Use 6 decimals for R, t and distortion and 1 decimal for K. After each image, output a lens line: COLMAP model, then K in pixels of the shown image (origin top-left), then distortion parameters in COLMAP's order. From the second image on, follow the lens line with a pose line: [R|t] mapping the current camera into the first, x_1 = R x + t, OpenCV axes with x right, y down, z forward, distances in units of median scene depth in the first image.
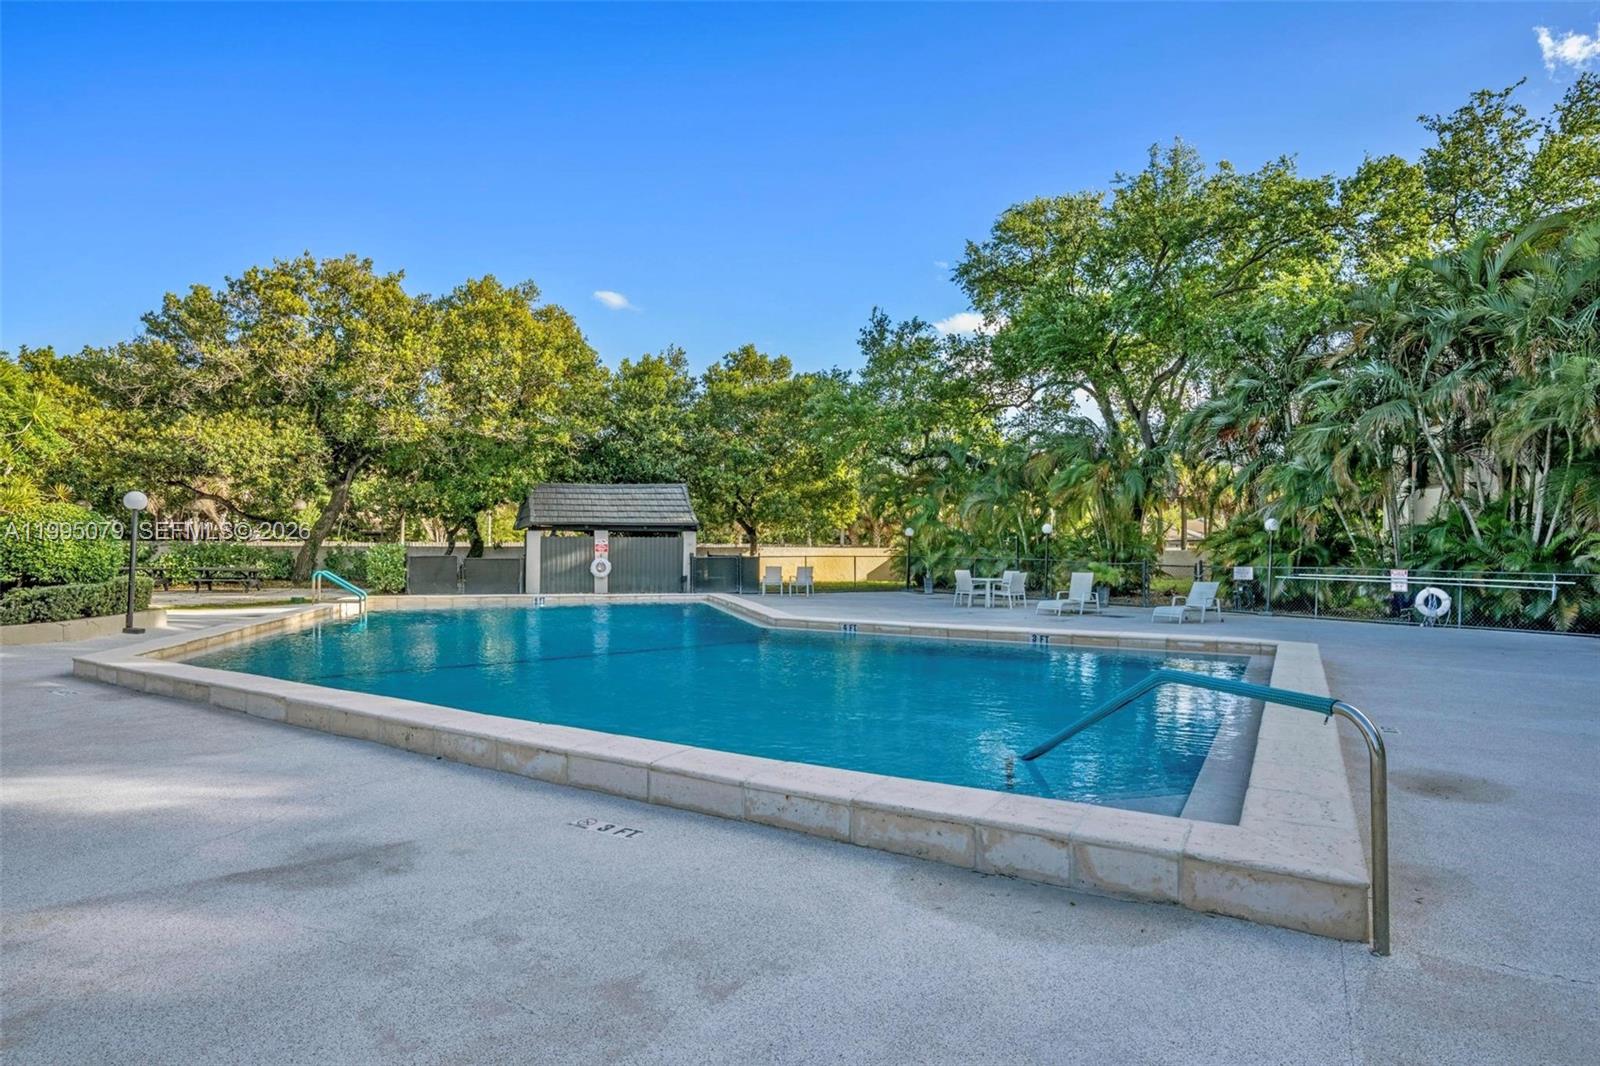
lens RADIAL K [[869.7, 0, 800.0], [0, 869.7, 533.0], [0, 0, 1]] dist [-0.000146, -0.000041]
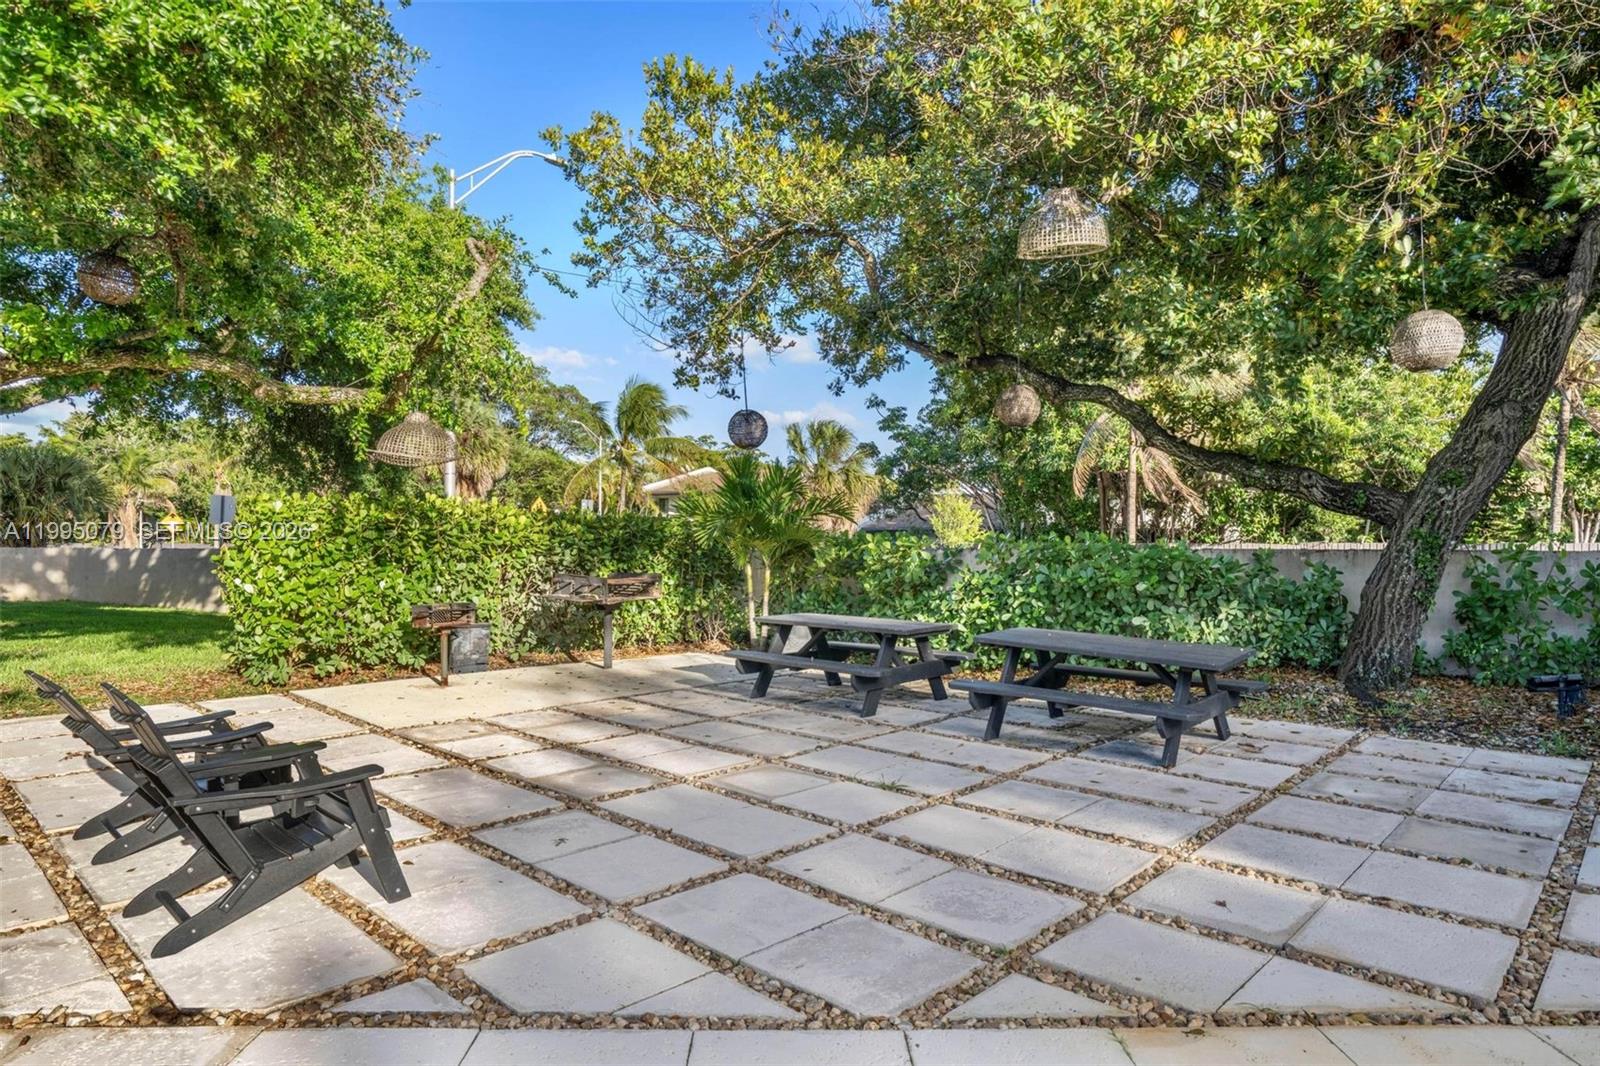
lens RADIAL K [[942.8, 0, 800.0], [0, 942.8, 533.0], [0, 0, 1]] dist [0.000597, 0.000101]
pose [[0.554537, 0.002869, -0.832154, -0.436781], [0.000730, 0.999992, 0.003935, 0.008146], [0.832159, -0.002790, 0.554530, 0.701406]]
